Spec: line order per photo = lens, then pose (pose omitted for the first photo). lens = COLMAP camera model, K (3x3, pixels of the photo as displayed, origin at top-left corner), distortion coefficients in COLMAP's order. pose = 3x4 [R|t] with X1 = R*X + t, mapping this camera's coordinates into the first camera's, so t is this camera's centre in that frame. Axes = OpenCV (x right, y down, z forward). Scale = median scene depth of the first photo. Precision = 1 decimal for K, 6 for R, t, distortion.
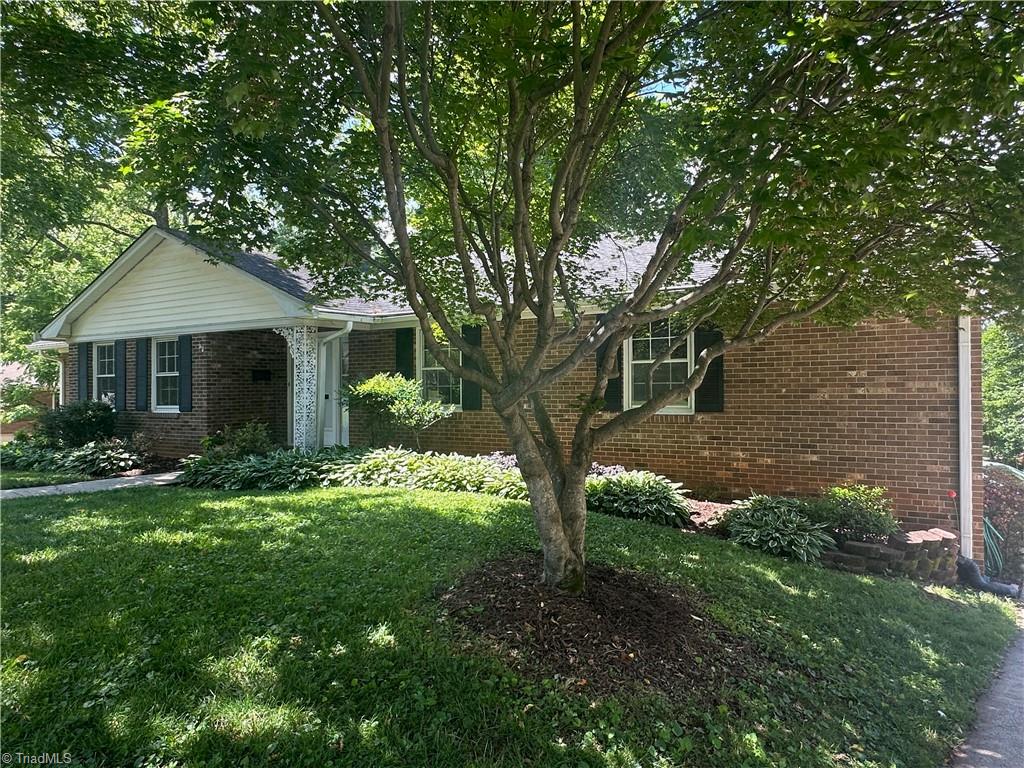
lens RADIAL K [[646.4, 0, 510.4], [0, 646.4, 386.8], [0, 0, 1]] dist [-0.014354, 0.022886]
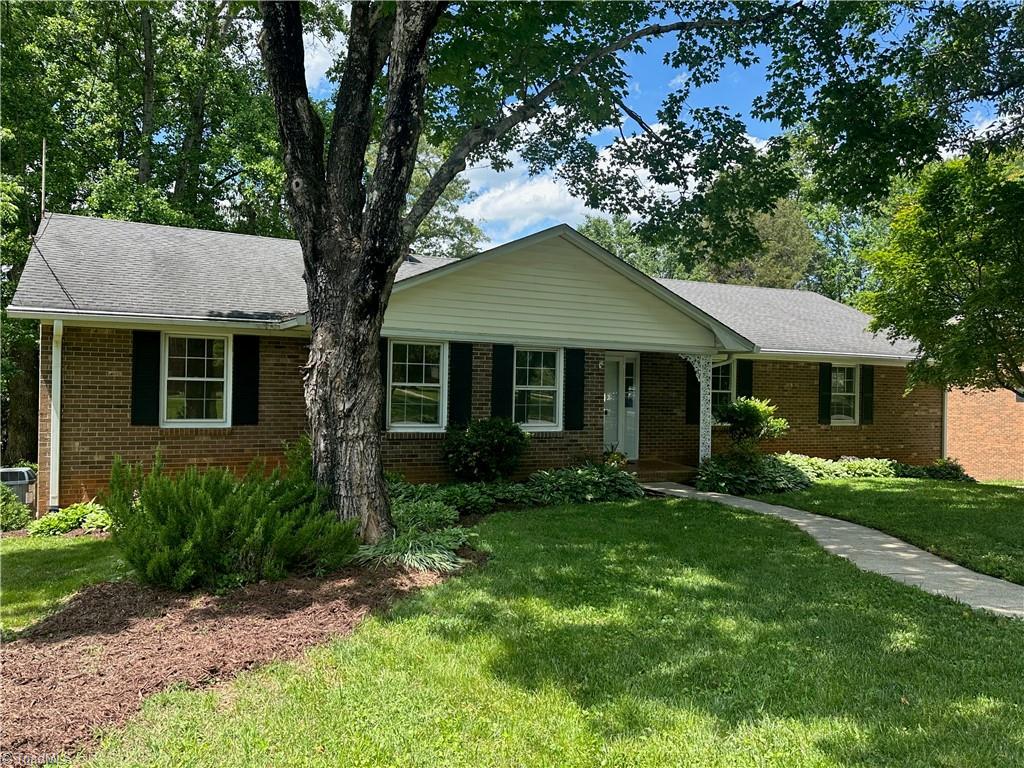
lens RADIAL K [[799.0, 0, 516.4], [0, 799.0, 392.0], [0, 0, 1]] dist [0.061539, -0.043420]
pose [[0.538571, 0.015498, 0.842438, -2.282978], [-0.033264, 0.999442, 0.002880, -0.025548], [-0.841923, -0.029574, 0.538786, 0.661624]]
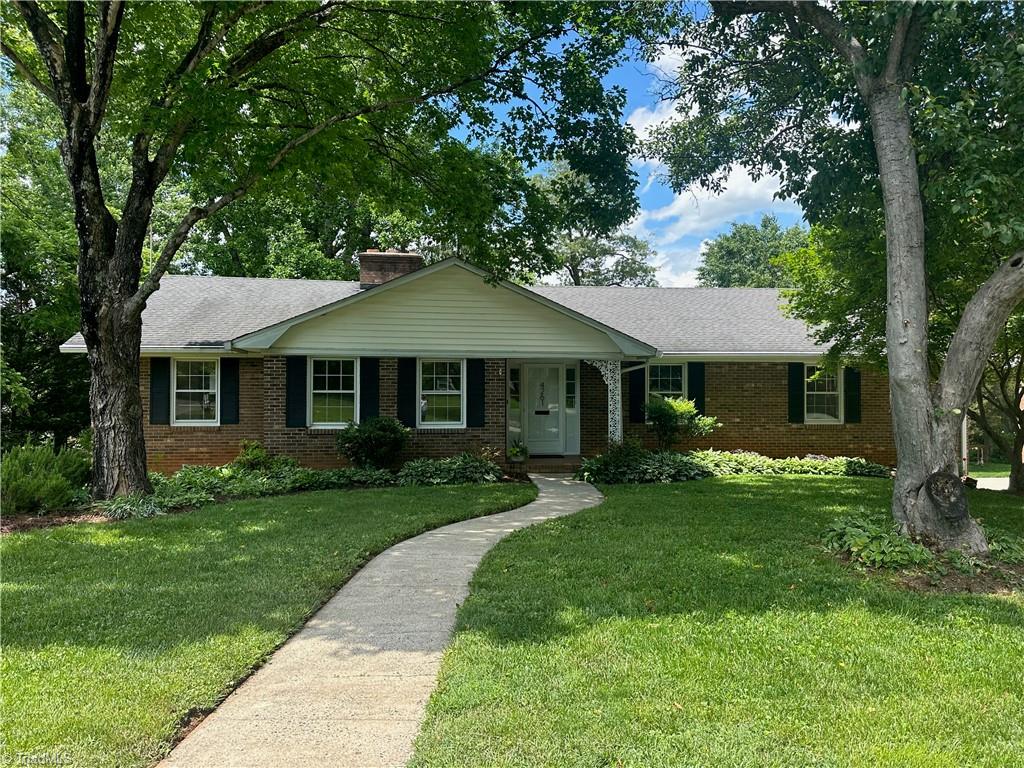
lens RADIAL K [[751.6, 0, 513.7], [0, 751.6, 384.2], [0, 0, 1]] dist [0.073394, -0.013341]
pose [[0.797590, 0.017490, 0.602947, -1.846661], [-0.014563, 0.999847, -0.009738, -0.035787], [-0.603025, -0.001013, 0.797722, -0.122574]]
